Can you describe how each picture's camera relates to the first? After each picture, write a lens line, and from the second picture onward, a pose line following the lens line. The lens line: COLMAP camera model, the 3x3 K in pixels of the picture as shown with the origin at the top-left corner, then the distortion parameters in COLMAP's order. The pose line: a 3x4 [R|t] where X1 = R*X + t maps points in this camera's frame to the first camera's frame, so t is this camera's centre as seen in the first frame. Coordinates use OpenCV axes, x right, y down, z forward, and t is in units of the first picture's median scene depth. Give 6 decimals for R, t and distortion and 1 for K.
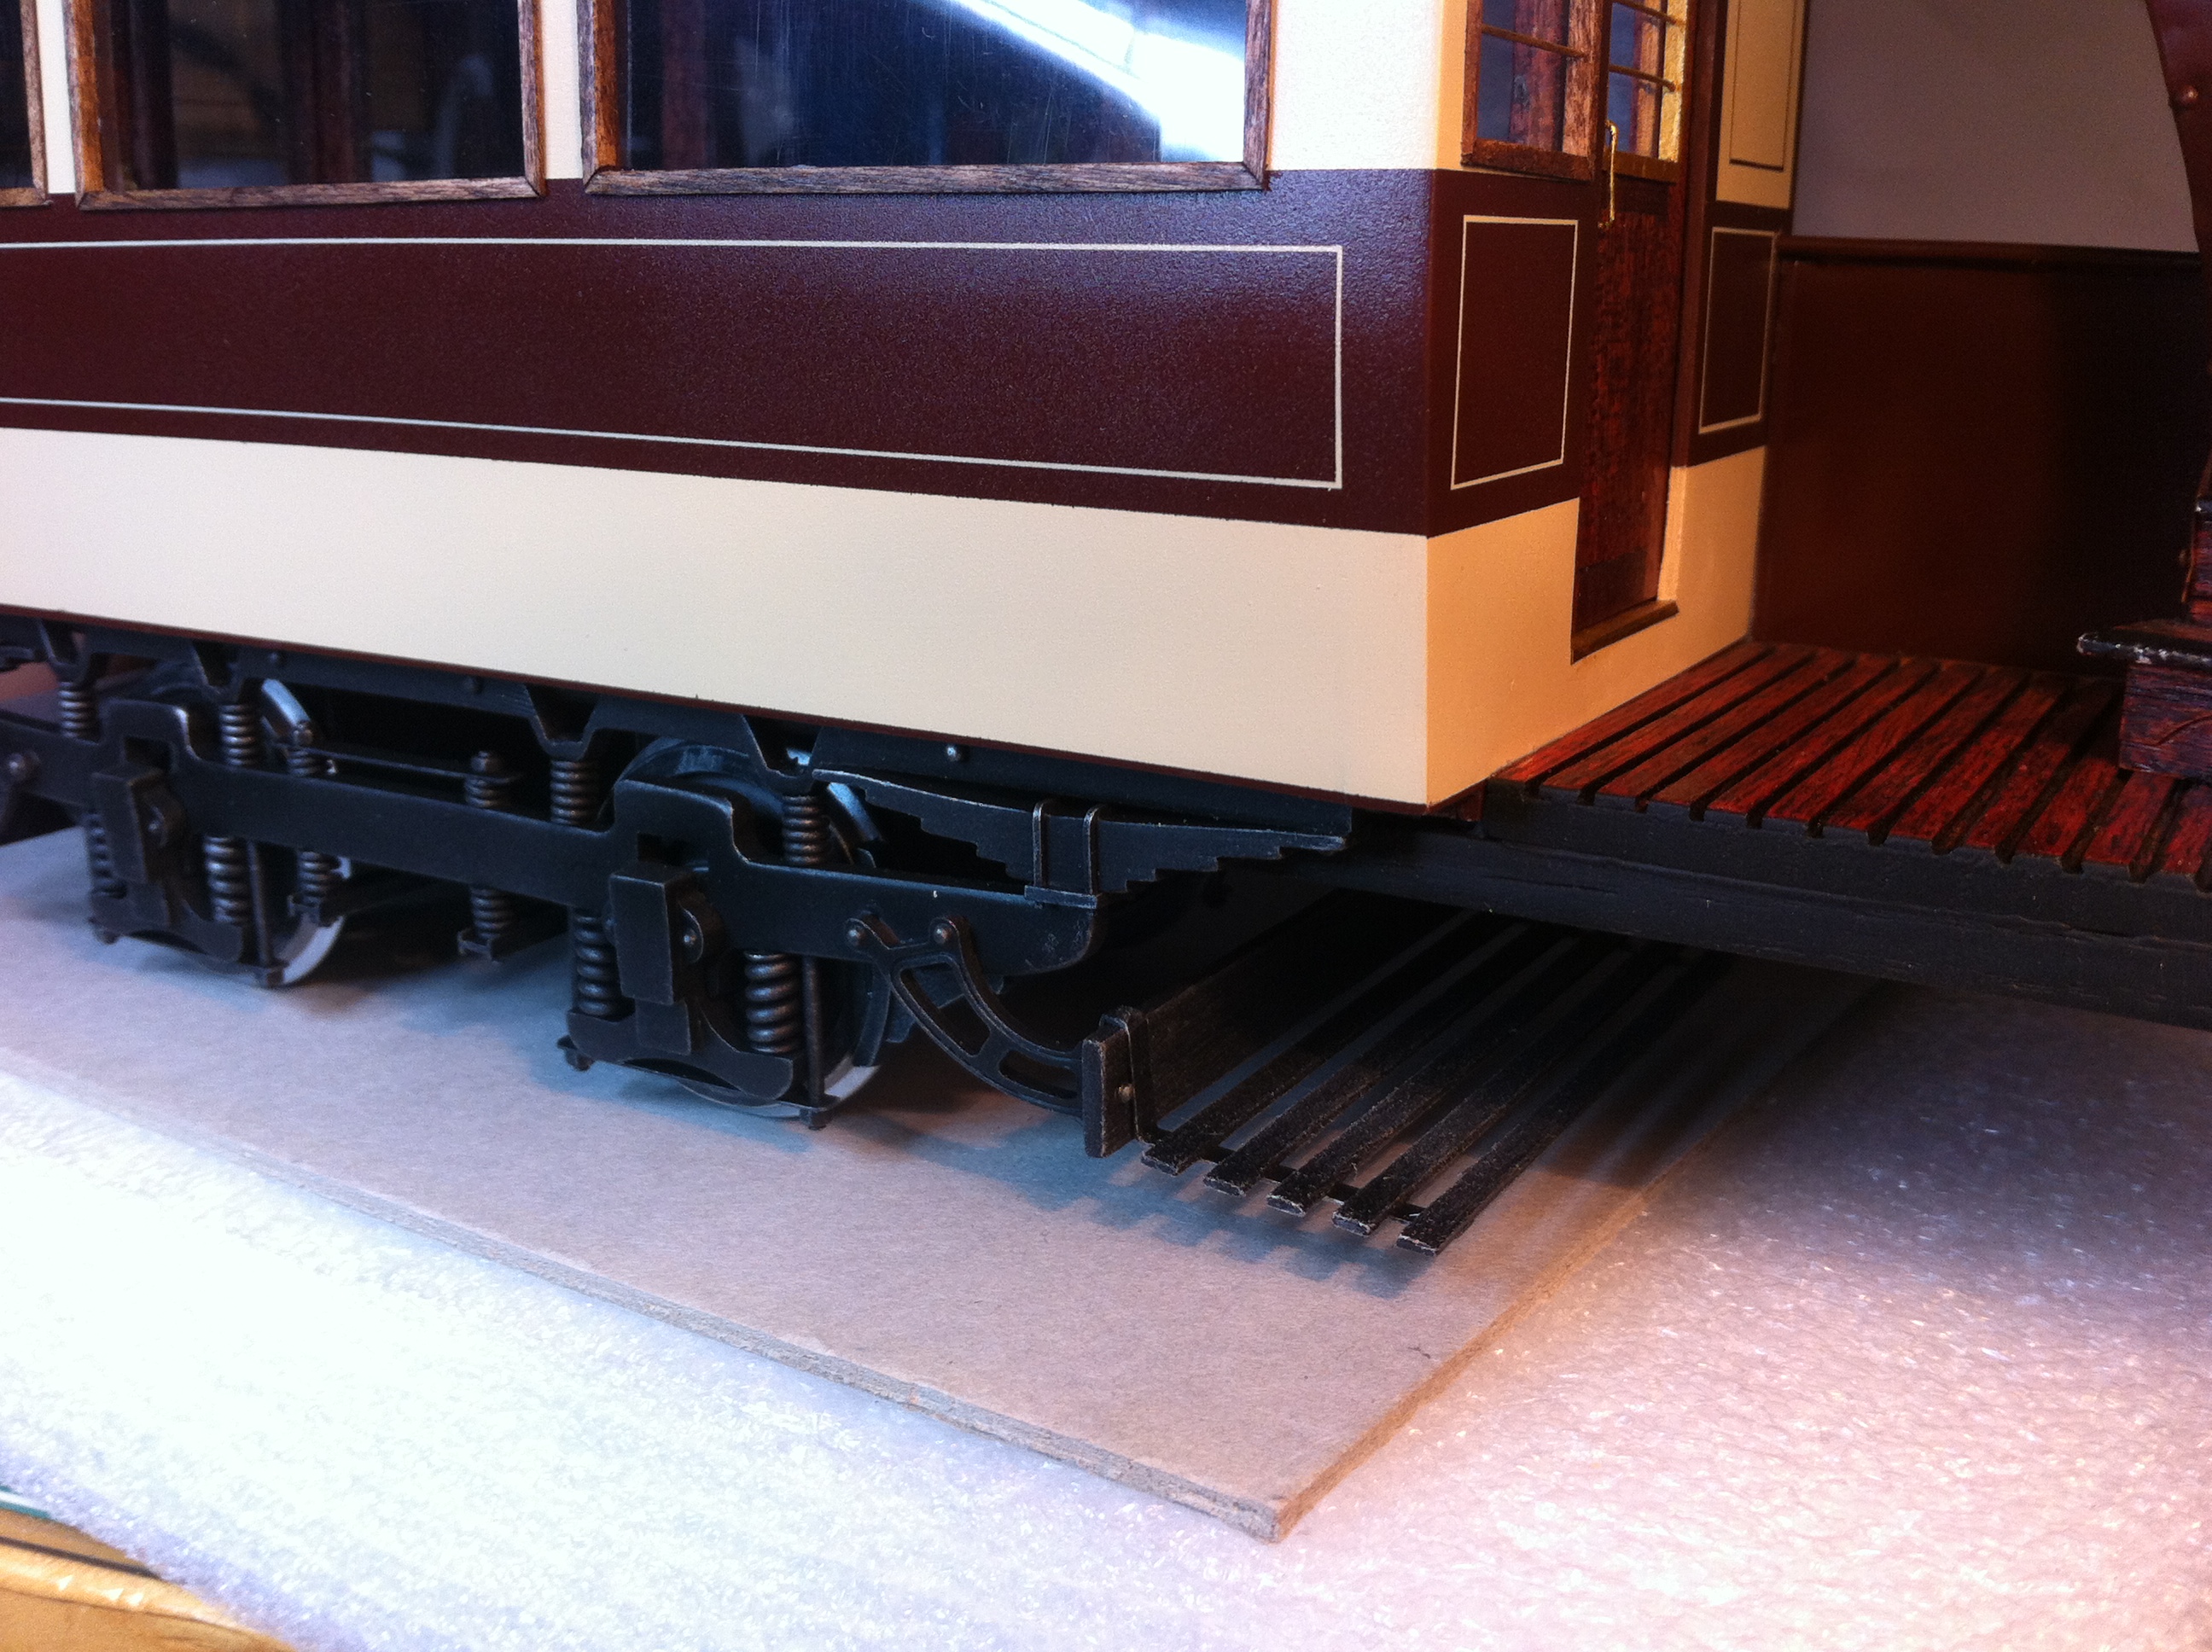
lens RADIAL K [[2243.4, 0, 1124.2], [0, 2243.4, 896.6], [0, 0, 1]] dist [-0.025295, 0.000000]
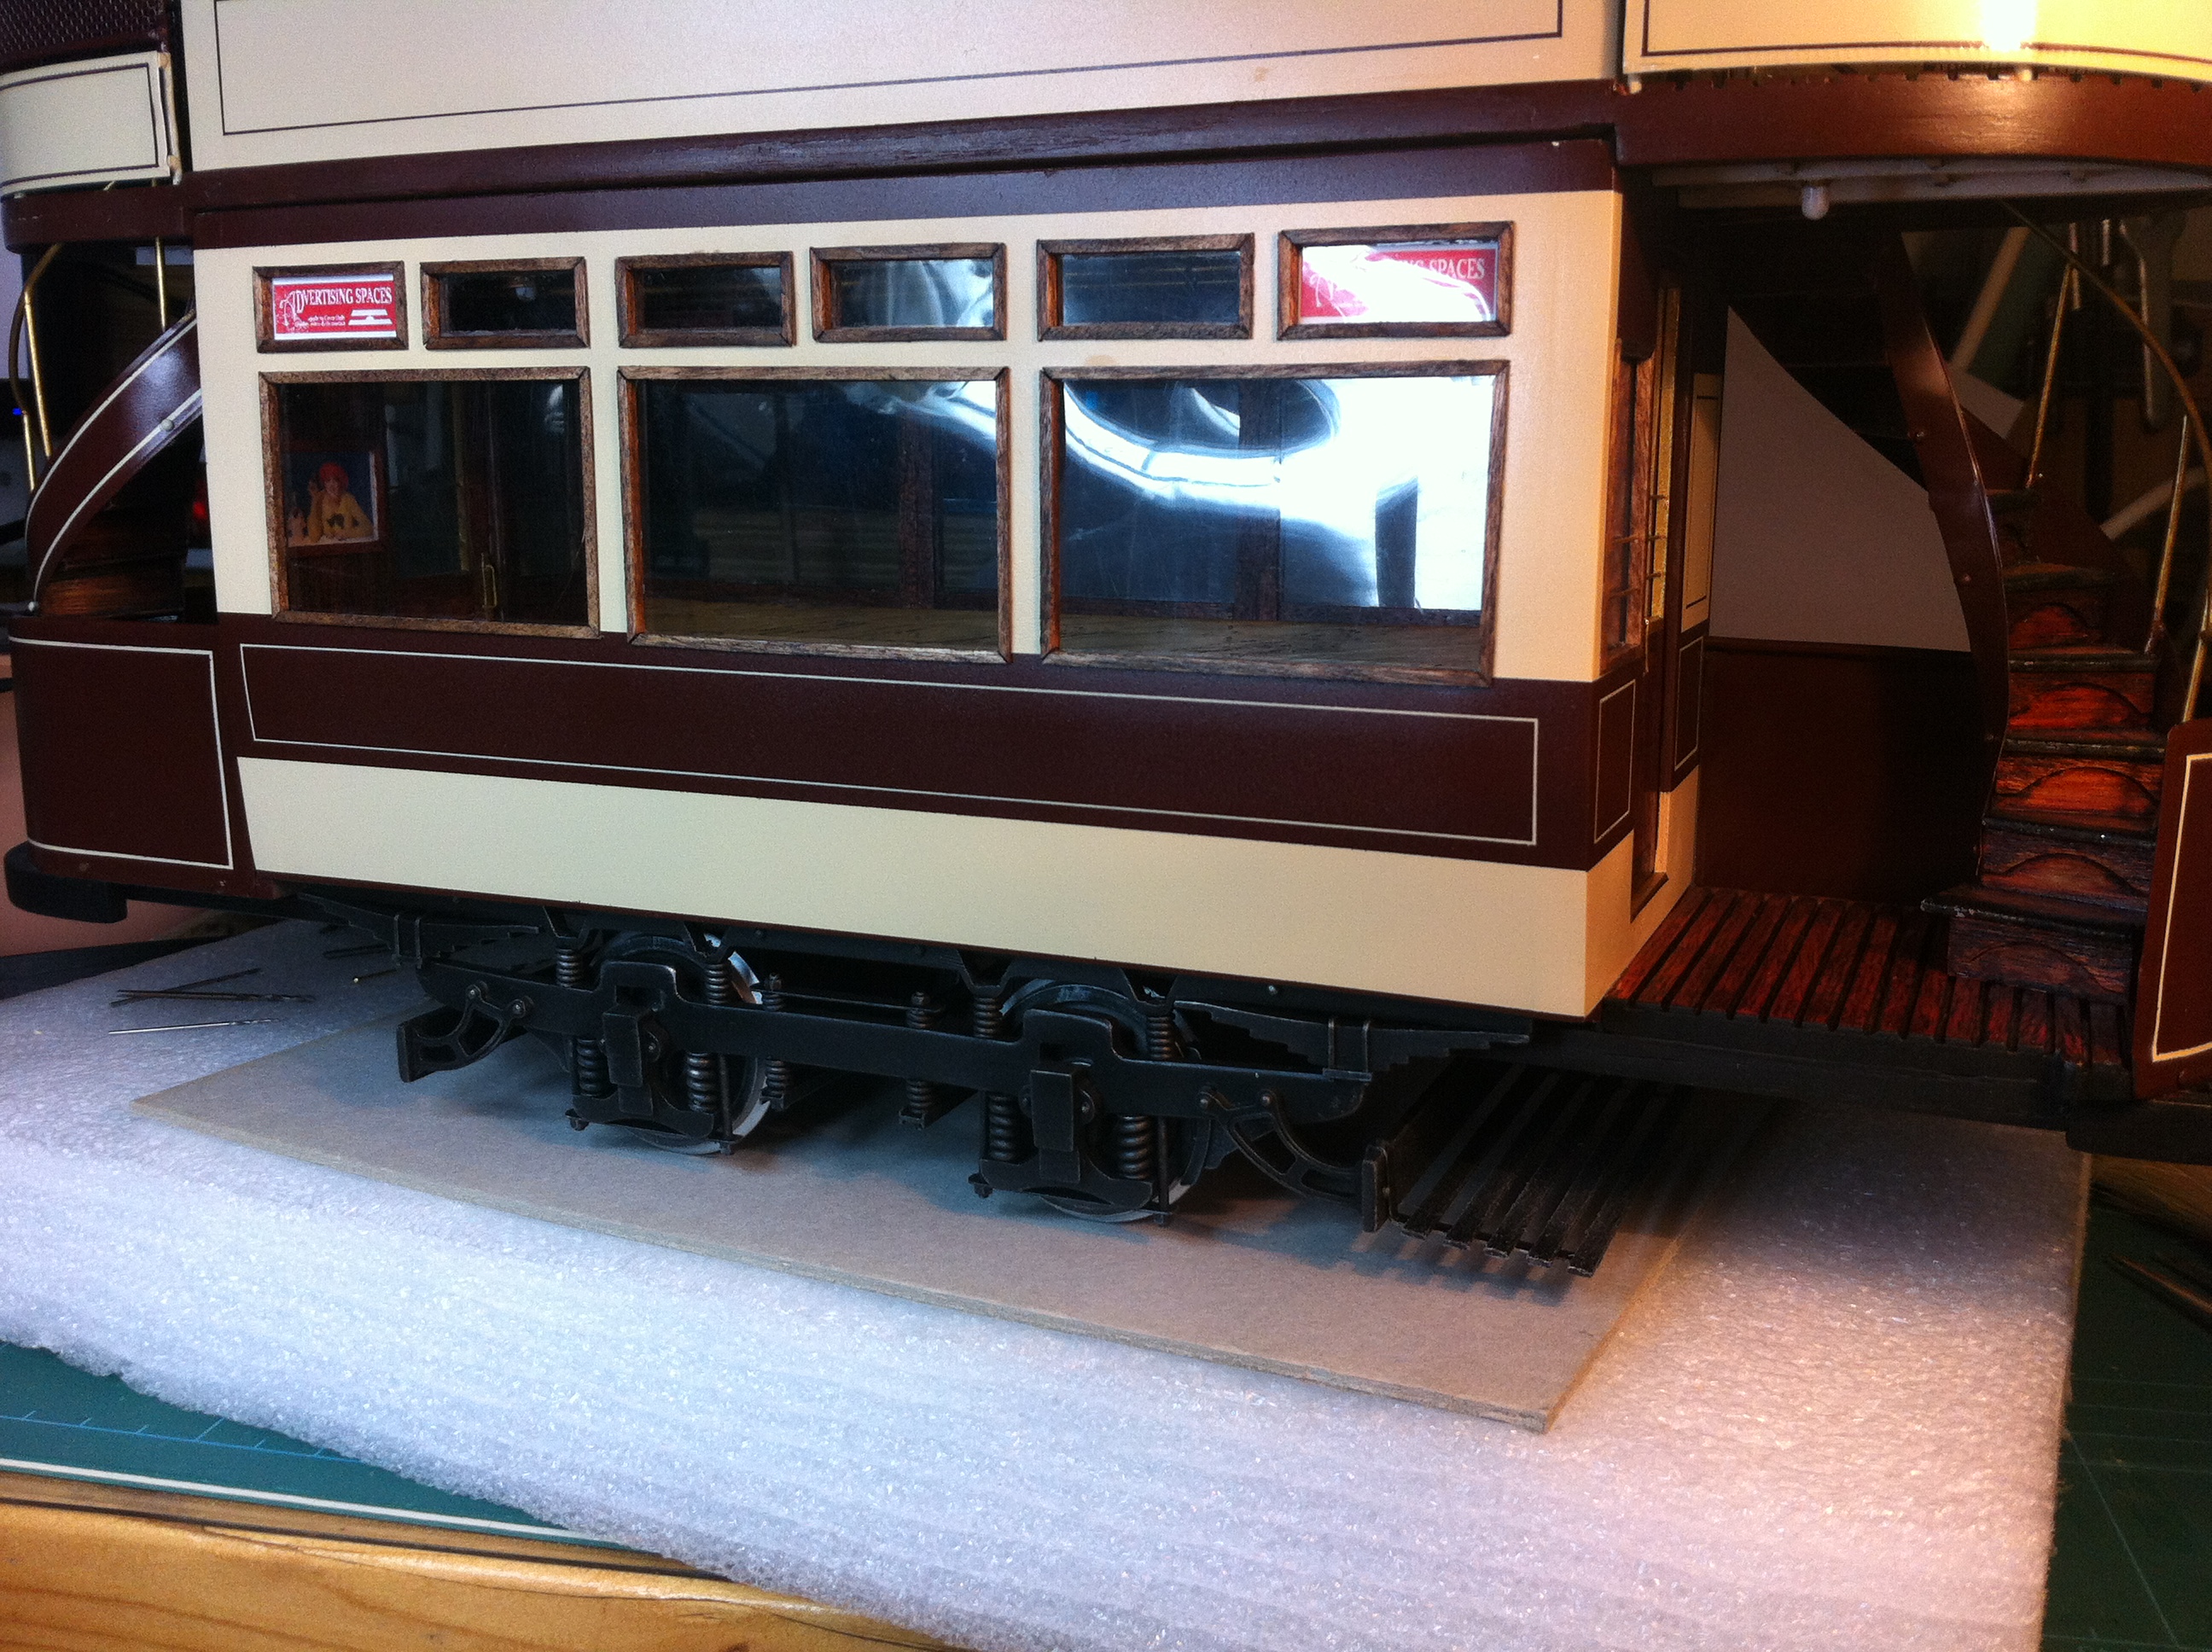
lens RADIAL K [[2243.4, 0, 1098.8], [0, 2243.4, 816.5], [0, 0, 1]] dist [-0.025295, 0.000000]
pose [[0.993880, -0.030549, 0.106155, -0.367664], [0.040313, 0.995027, -0.091088, -0.044830], [-0.102844, 0.094810, 0.990169, -0.628783]]
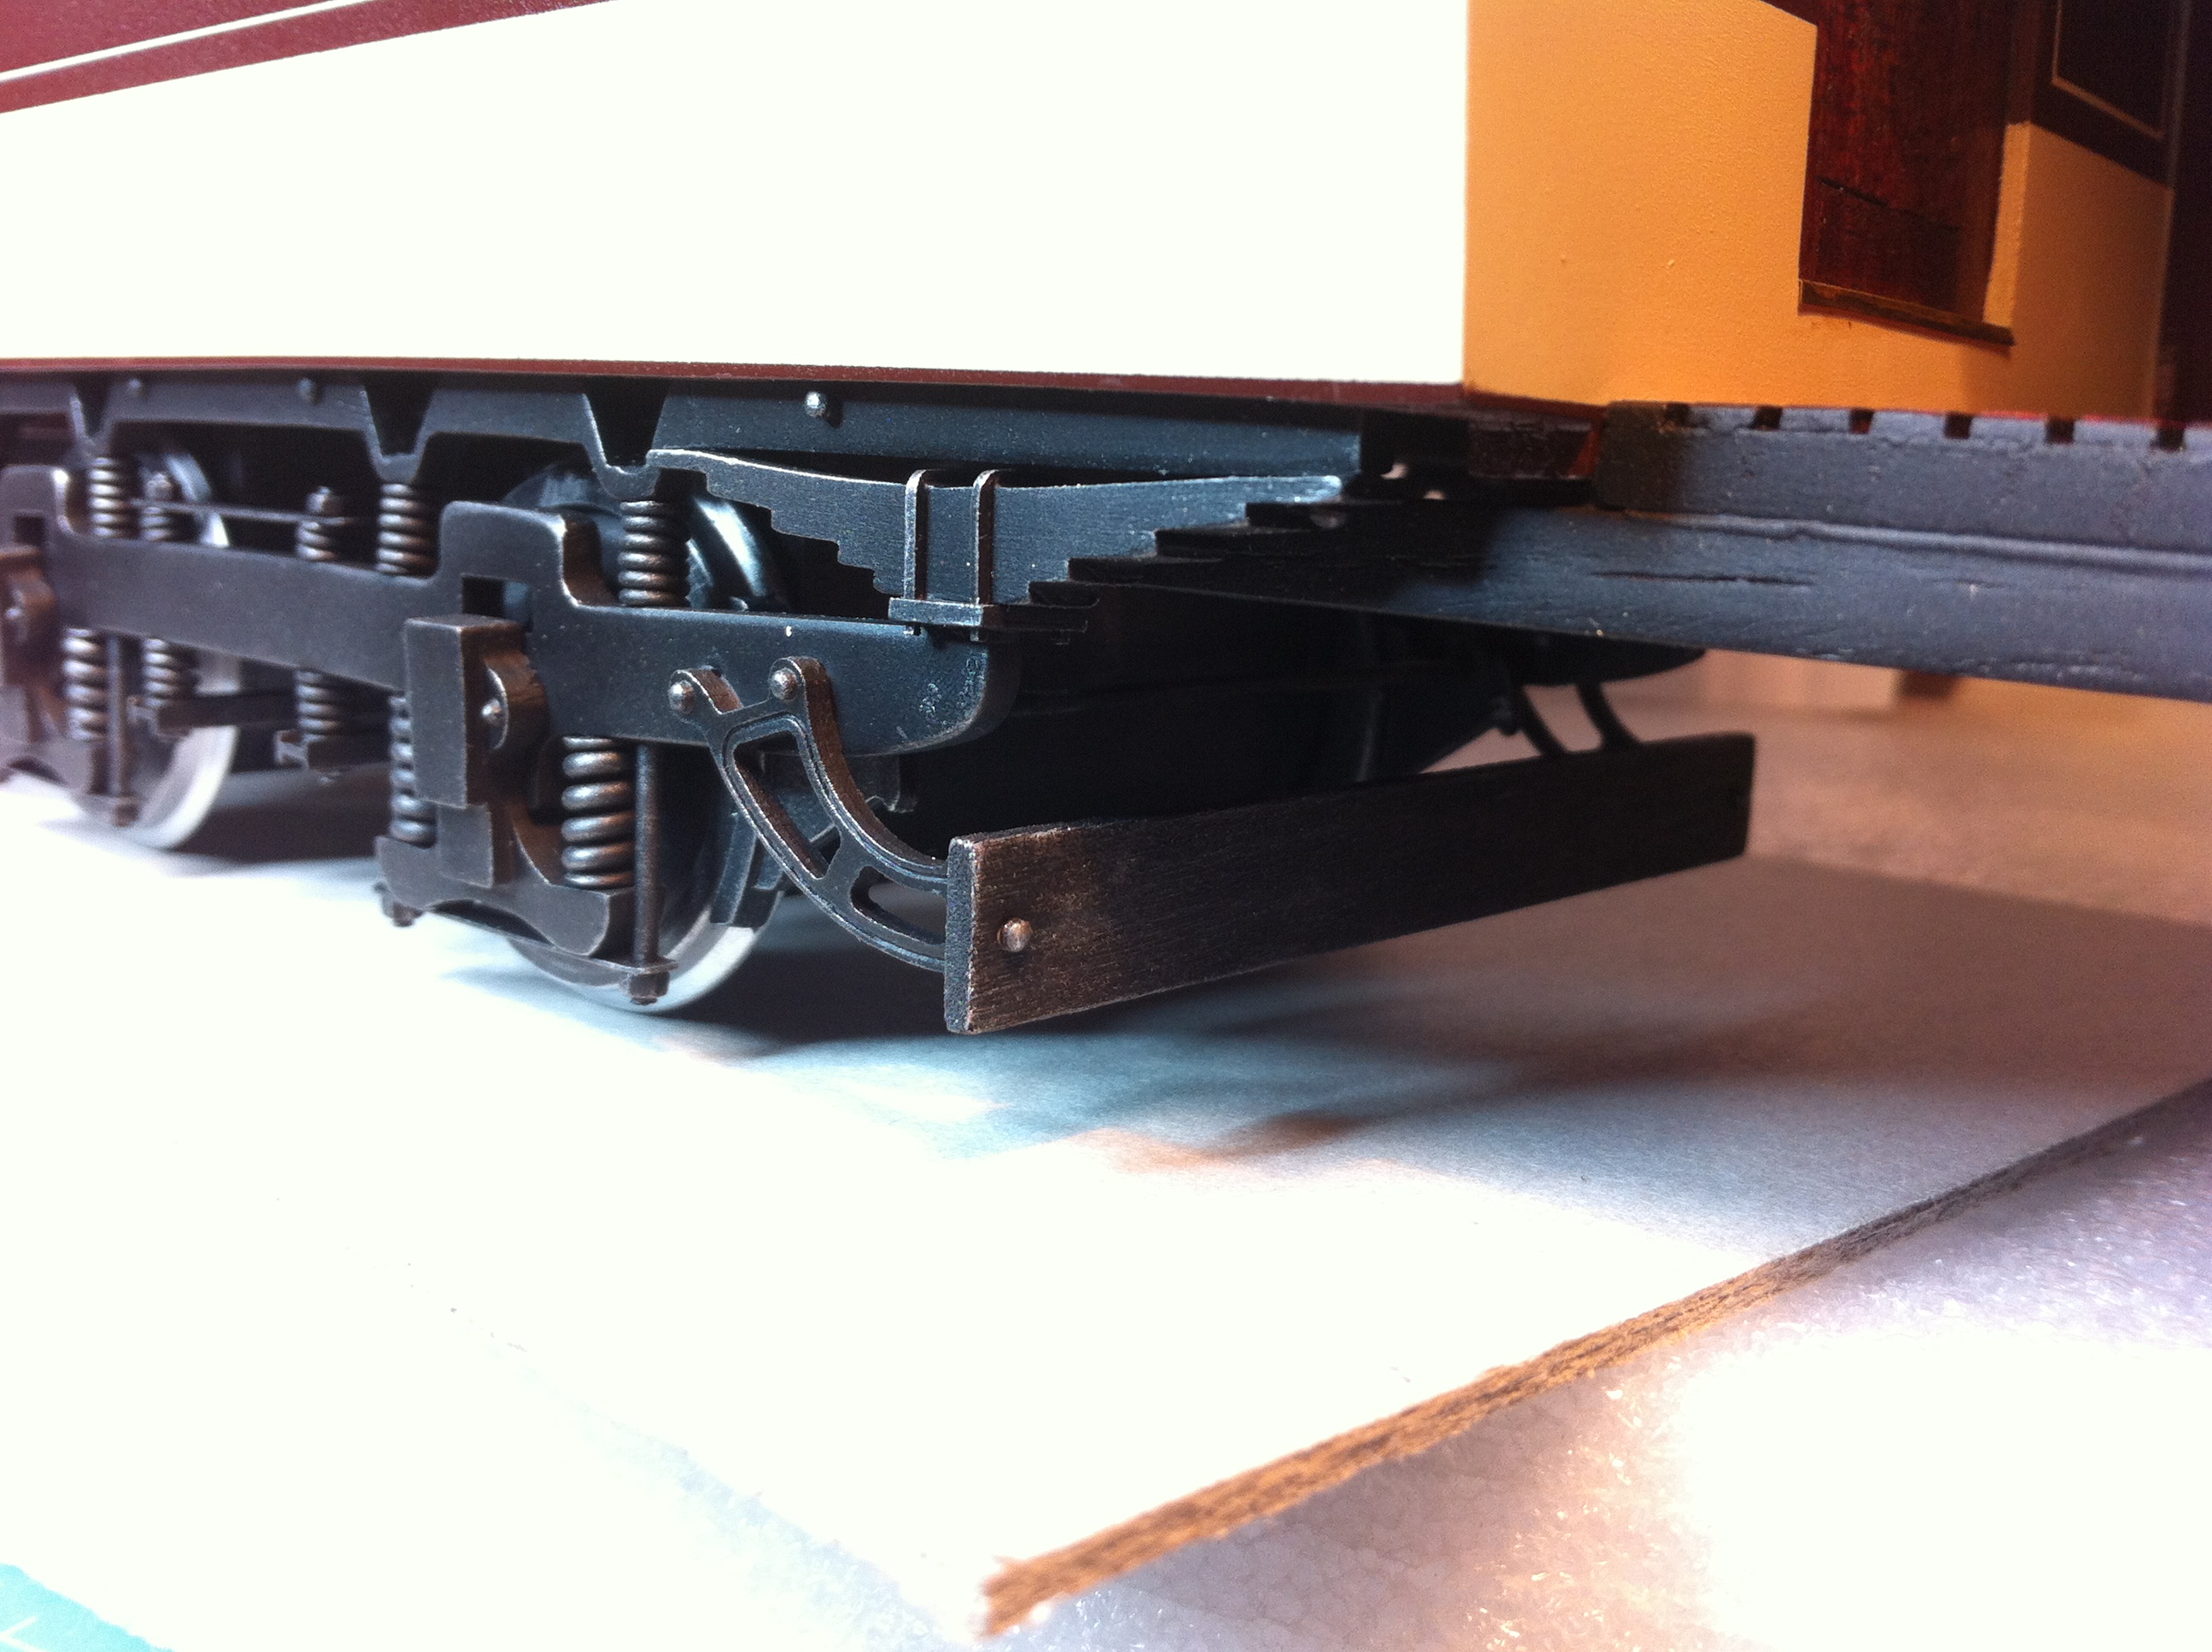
lens RADIAL K [[2243.4, 0, 1096.4], [0, 2243.4, 834.7], [0, 0, 1]] dist [-0.025295, 0.000000]
pose [[0.977953, 0.074731, -0.194994, 0.139445], [-0.097641, 0.989051, -0.110652, 0.123364], [0.184590, 0.127252, 0.974543, 0.376073]]
